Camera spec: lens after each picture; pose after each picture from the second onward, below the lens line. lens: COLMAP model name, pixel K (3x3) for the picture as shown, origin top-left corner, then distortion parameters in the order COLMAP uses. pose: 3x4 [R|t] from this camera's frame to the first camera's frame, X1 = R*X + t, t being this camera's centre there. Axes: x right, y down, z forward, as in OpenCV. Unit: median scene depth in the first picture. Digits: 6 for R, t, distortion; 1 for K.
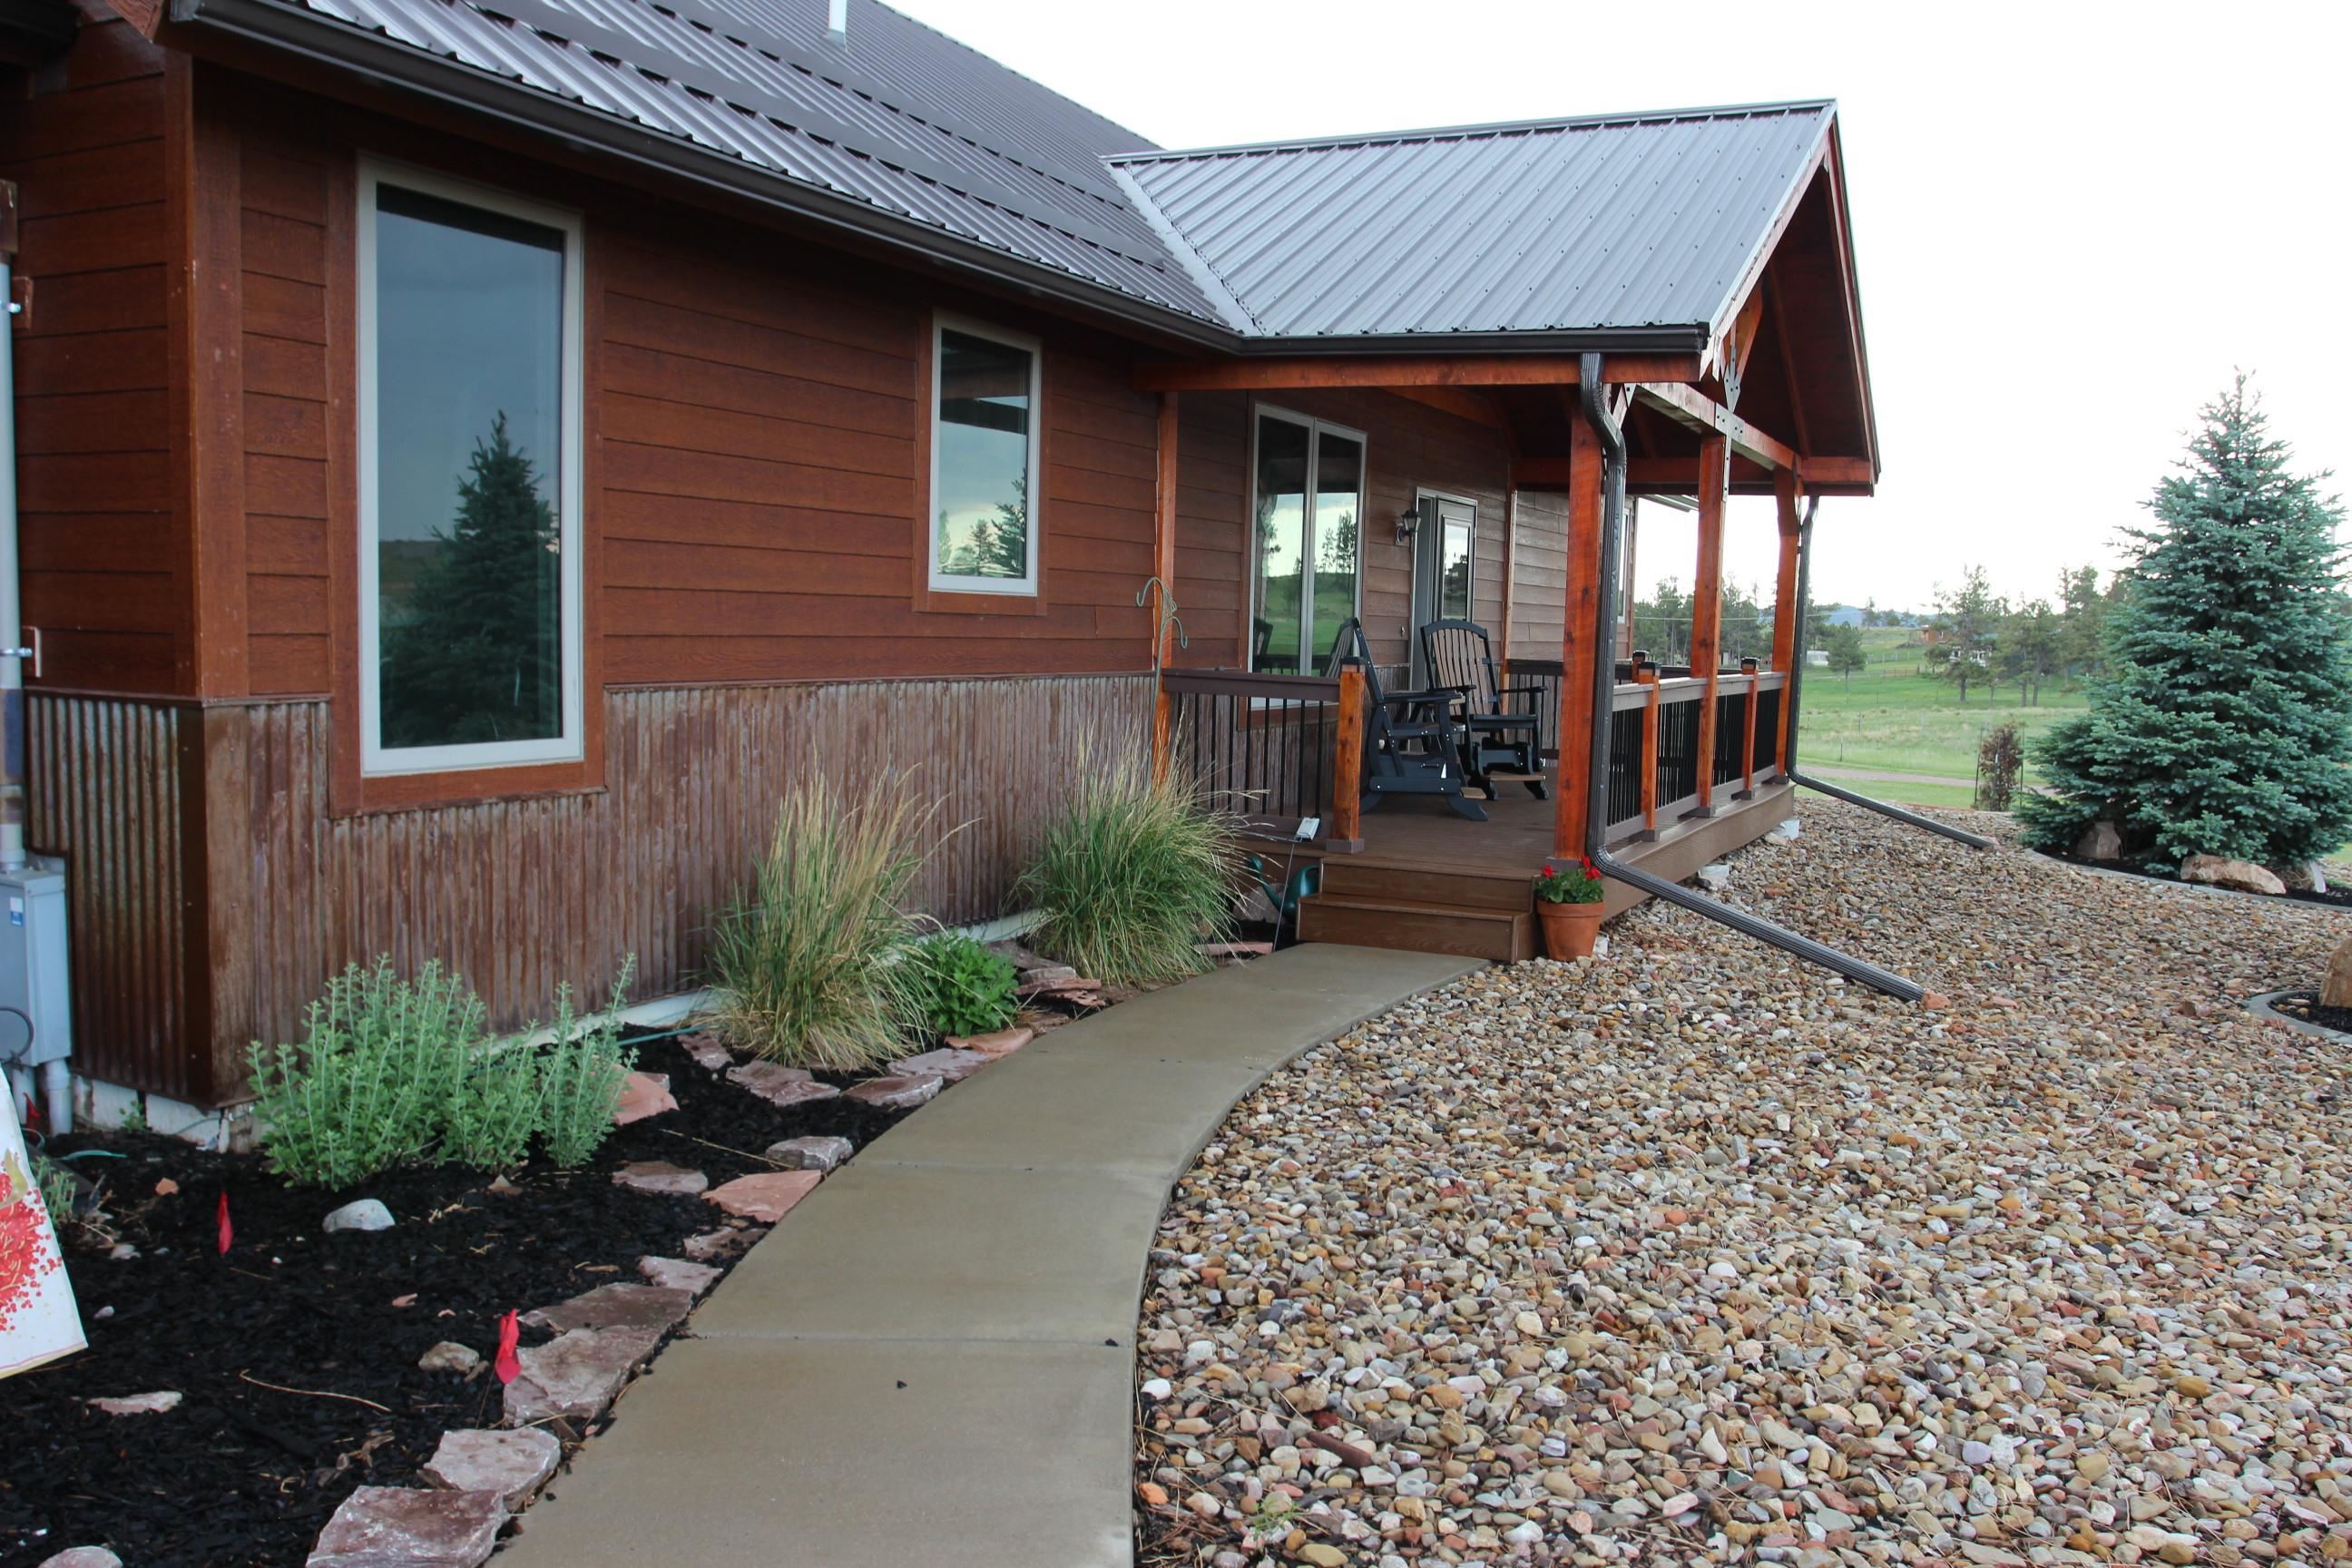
lens RADIAL K [[1845.1, 0, 1231.9], [0, 1845.1, 794.4], [0, 0, 1]] dist [-0.071577, 0.037505]
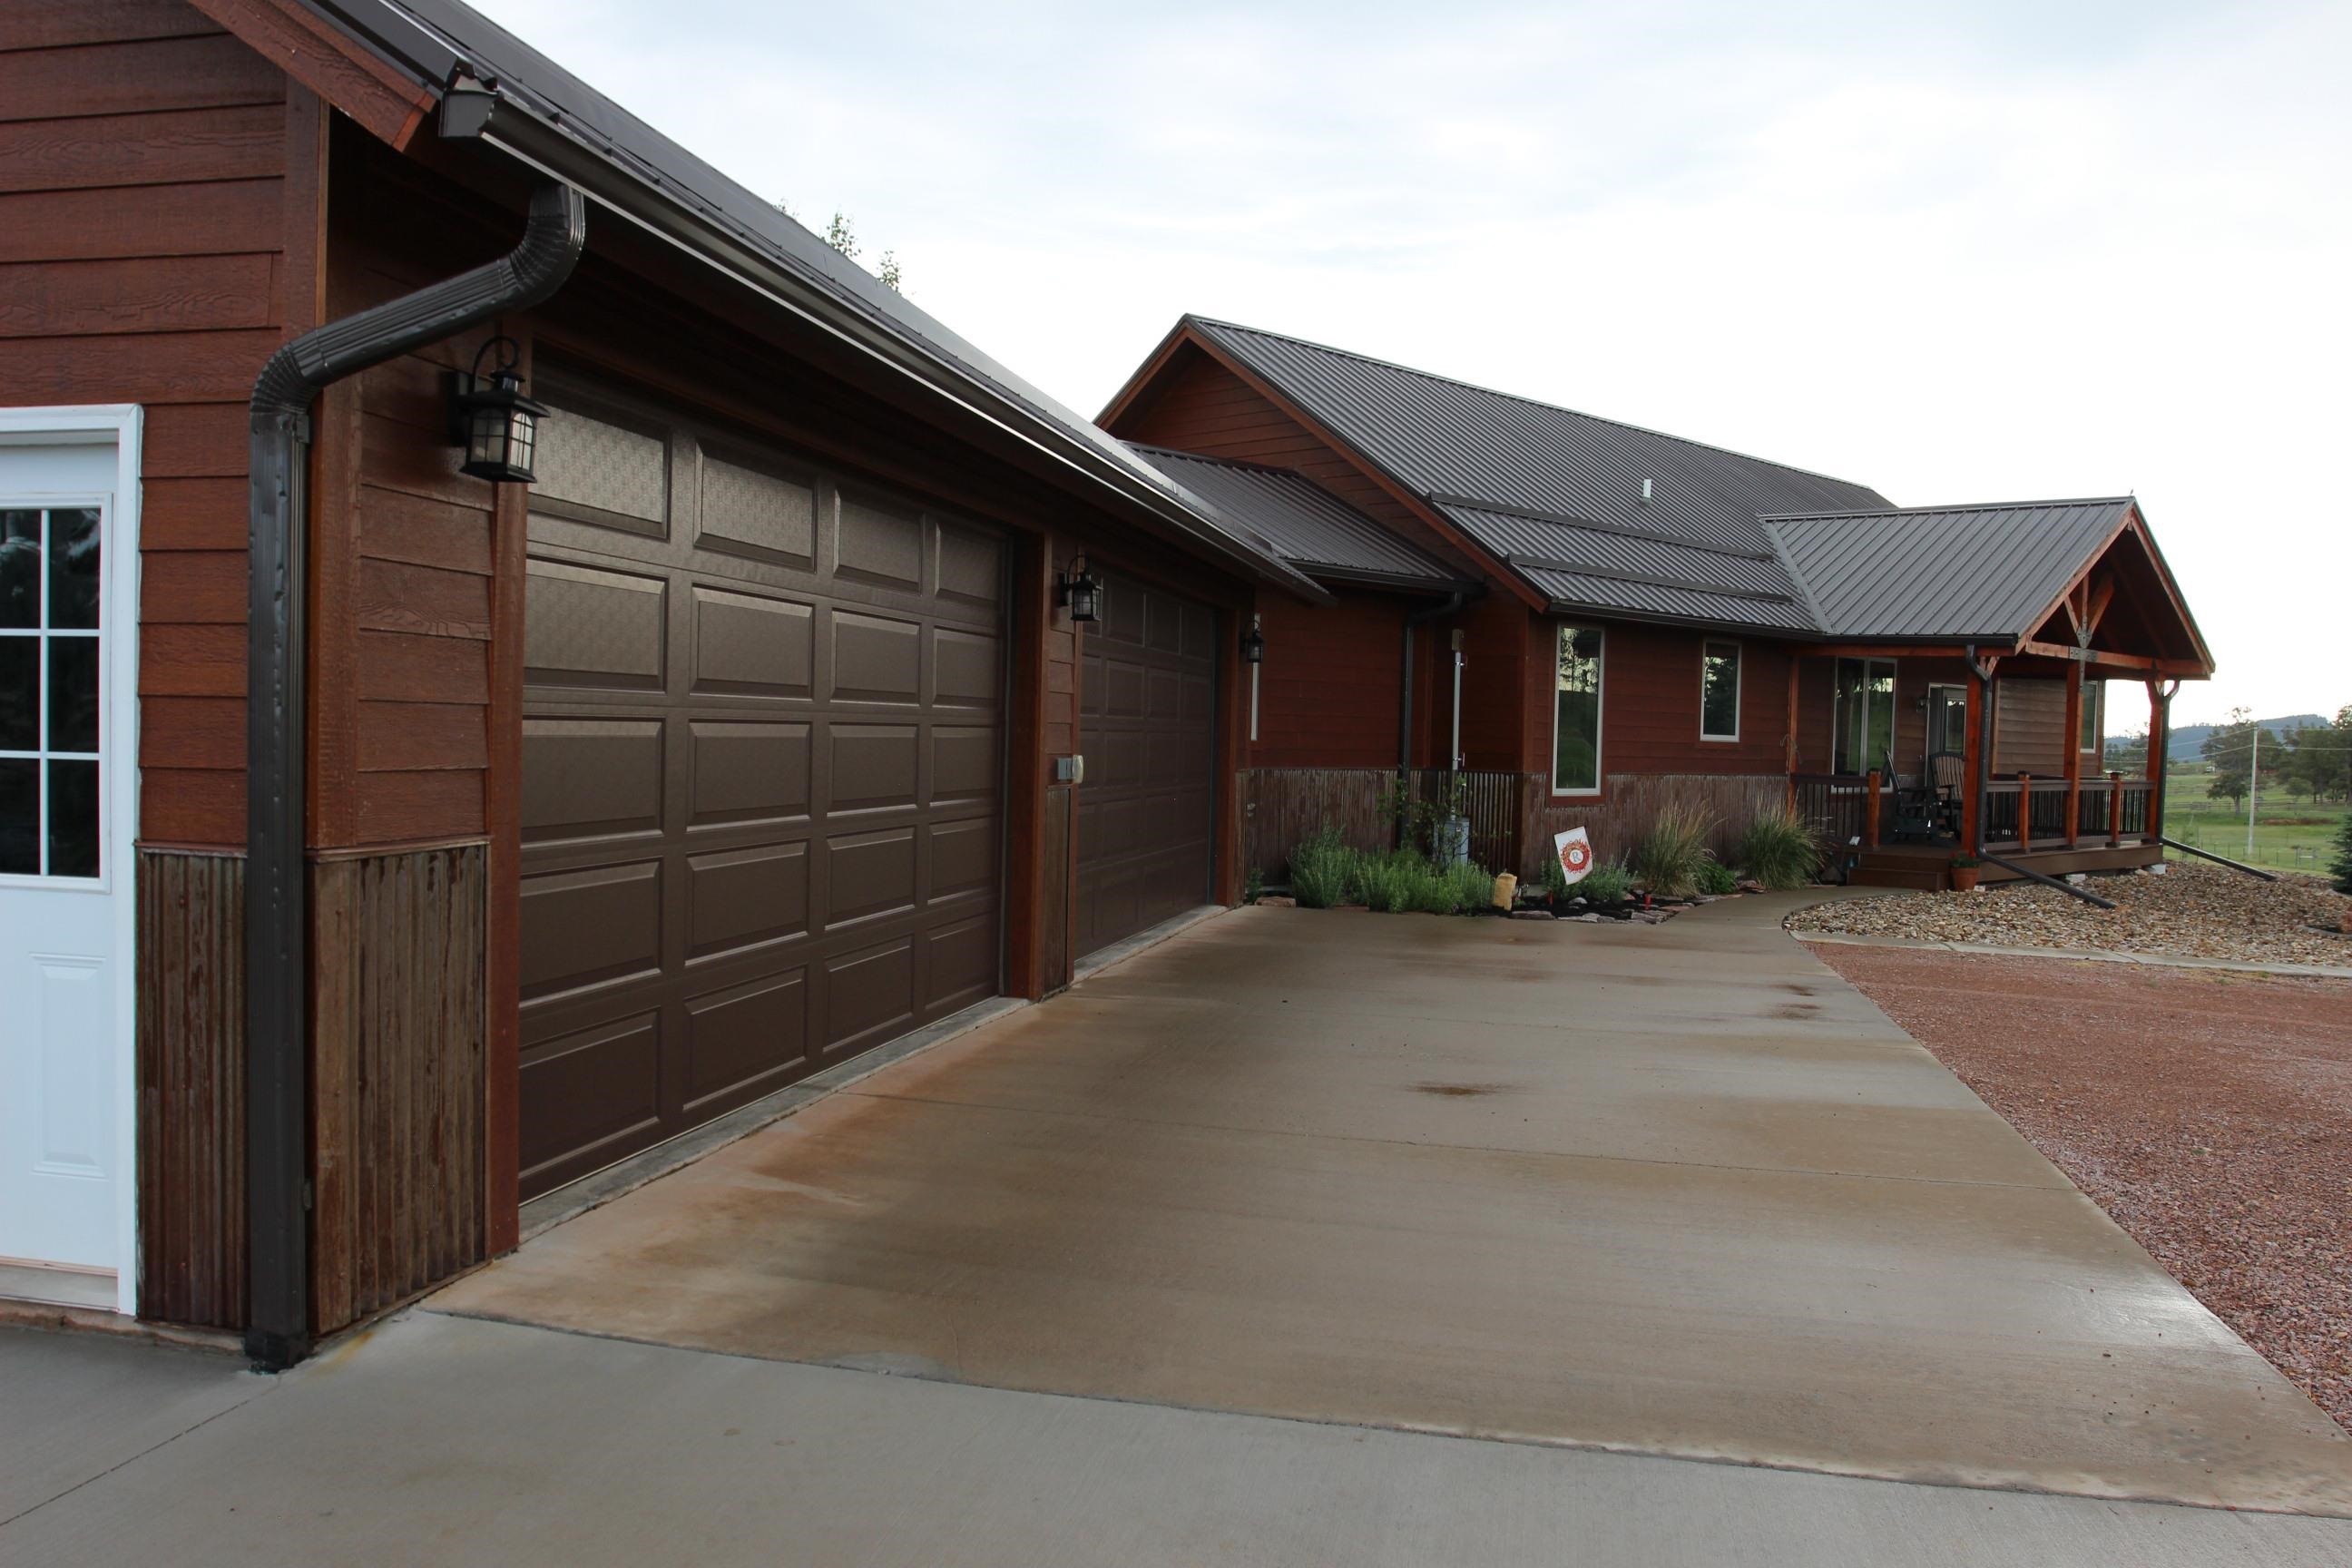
lens RADIAL K [[1845.1, 0, 1231.9], [0, 1845.1, 794.4], [0, 0, 1]] dist [-0.071577, 0.037505]
pose [[0.944987, 0.009572, -0.326967, 0.058866], [-0.032134, 0.997453, -0.063671, 0.145788], [0.325525, 0.070675, 0.942889, -1.583915]]
